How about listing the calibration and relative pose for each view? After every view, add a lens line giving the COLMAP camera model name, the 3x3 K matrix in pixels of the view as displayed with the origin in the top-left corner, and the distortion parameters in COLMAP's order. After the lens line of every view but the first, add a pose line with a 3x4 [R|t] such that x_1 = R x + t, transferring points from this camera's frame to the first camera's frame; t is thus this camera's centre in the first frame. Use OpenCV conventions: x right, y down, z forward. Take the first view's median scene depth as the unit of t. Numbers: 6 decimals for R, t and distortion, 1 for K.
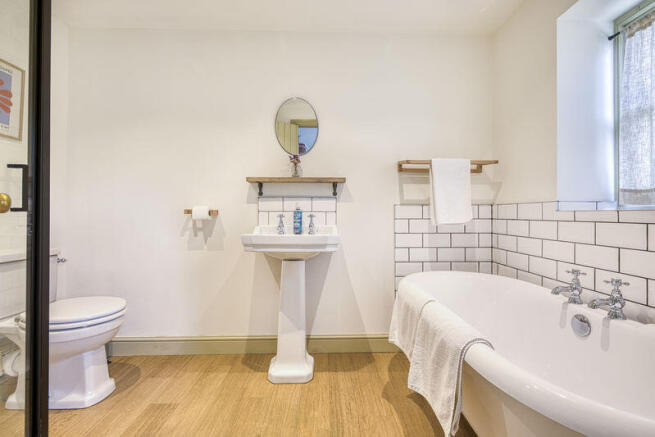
lens RADIAL K [[287.5, 0, 329.5], [0, 287.5, 214.6], [0, 0, 1]] dist [0.000179, -0.001200]
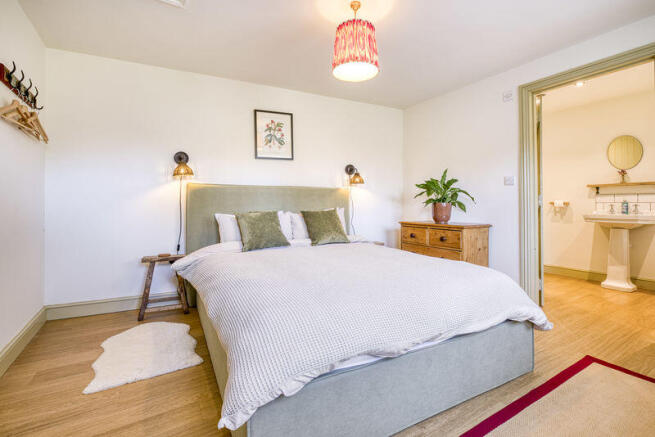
lens RADIAL K [[287.5, 0, 325.7], [0, 287.5, 202.6], [0, 0, 1]] dist [0.000179, -0.001200]
pose [[0.496285, -0.013945, -0.868048, 0.500838], [-0.003522, 0.999830, -0.018076, 0.028061], [0.868153, 0.012028, 0.496151, -1.445019]]
